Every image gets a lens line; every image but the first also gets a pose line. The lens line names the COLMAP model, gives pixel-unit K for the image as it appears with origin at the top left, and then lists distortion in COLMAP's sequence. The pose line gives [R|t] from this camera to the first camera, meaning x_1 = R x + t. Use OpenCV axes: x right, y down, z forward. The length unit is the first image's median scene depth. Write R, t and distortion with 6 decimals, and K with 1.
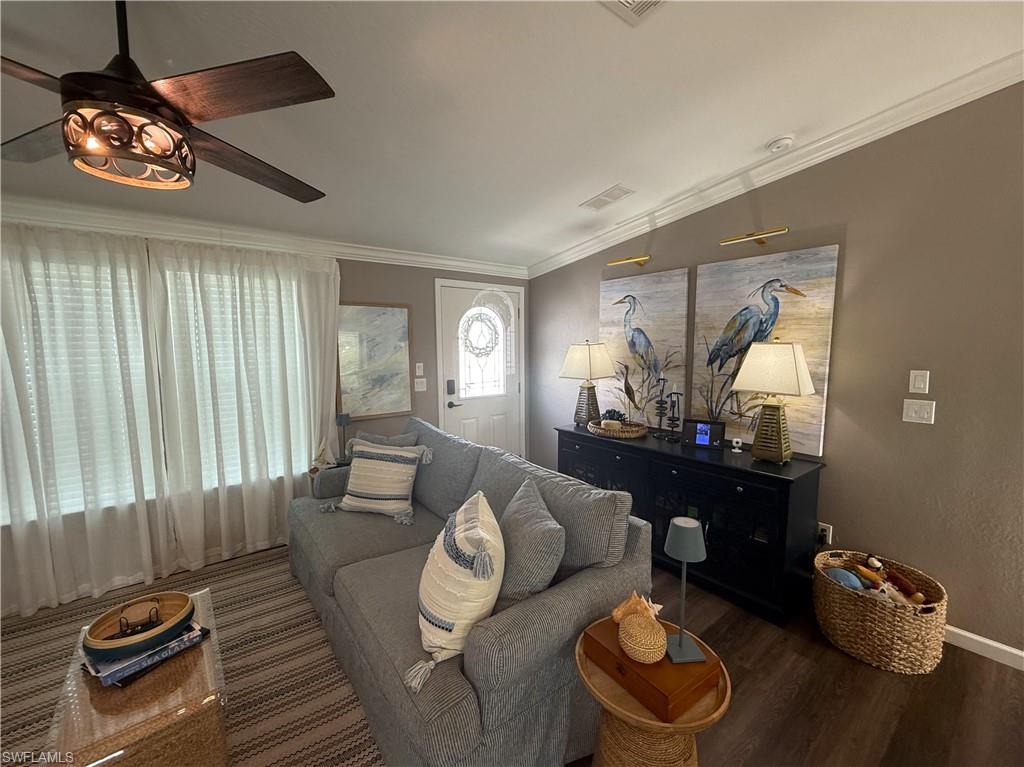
lens RADIAL K [[429.7, 0, 512.3], [0, 429.7, 386.0], [0, 0, 1]] dist [-0.001220, -0.000090]
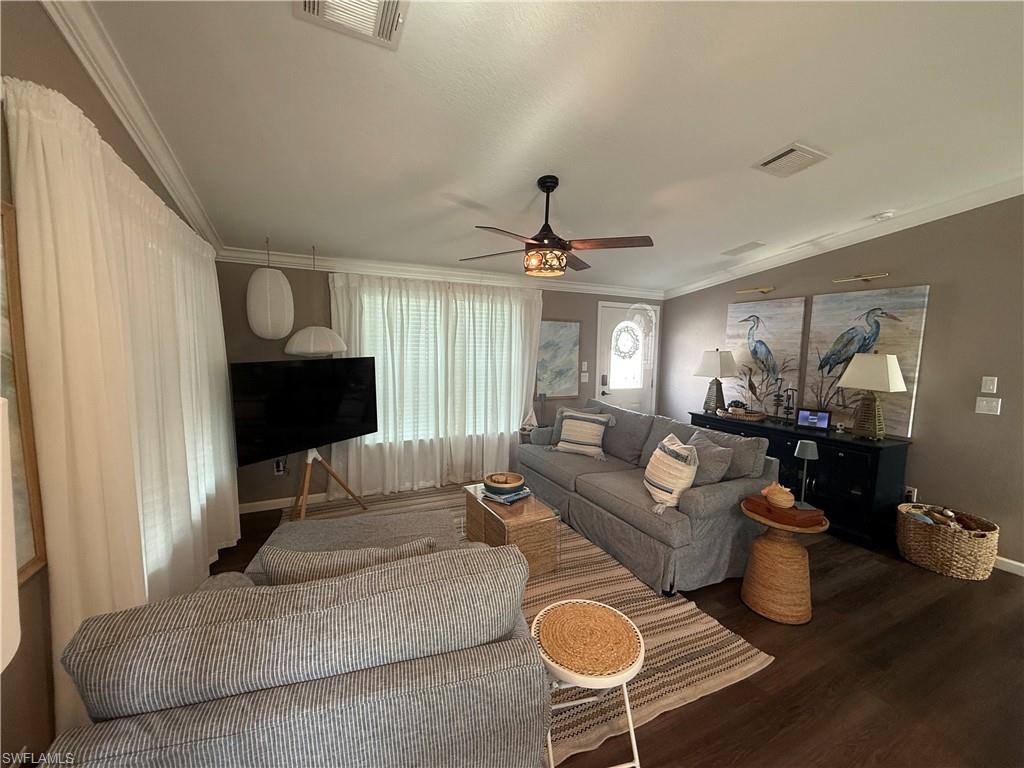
lens RADIAL K [[410.0, 0, 514.4], [0, 410.0, 384.9], [0, 0, 1]] dist [0.000390, 0.000045]
pose [[0.978822, 0.042922, -0.200161, -0.209900], [-0.044213, 0.999020, -0.001983, 0.042436], [0.199879, 0.010790, 0.979761, -0.430285]]
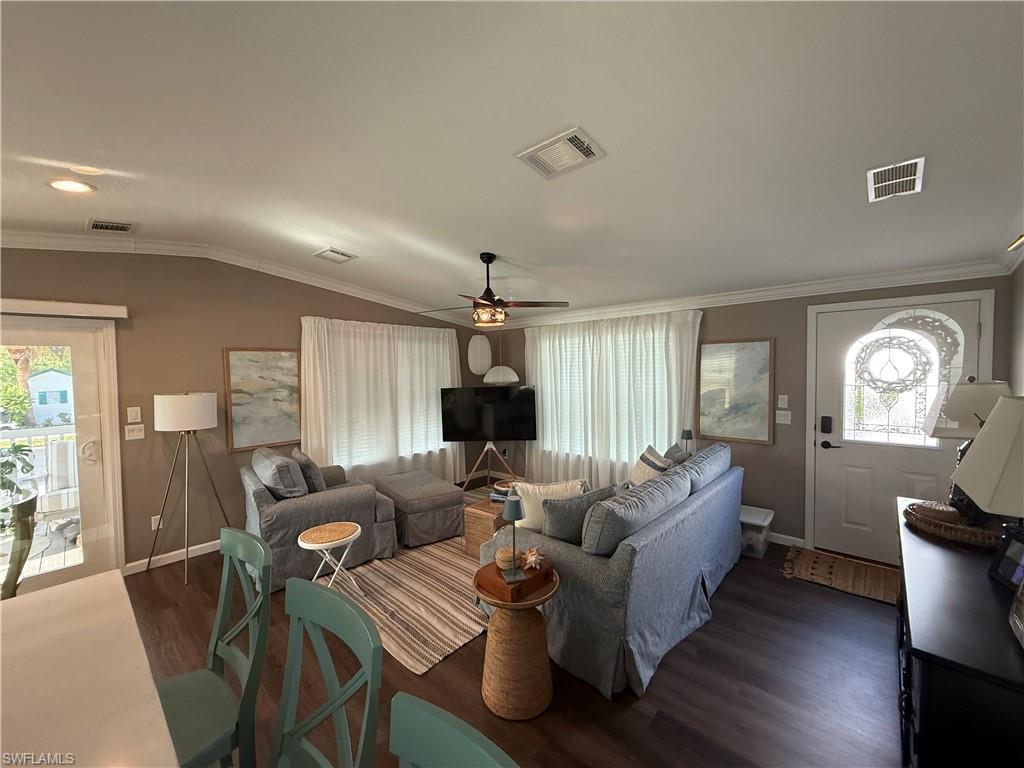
lens RADIAL K [[416.6, 0, 512.0], [0, 416.6, 384.0], [0, 0, 1]] dist [0.000522, 0.000026]
pose [[0.160594, 0.044276, -0.986027, 0.771881], [-0.080106, 0.996282, 0.031690, -0.072701], [0.983764, 0.073898, 0.163544, 0.282238]]
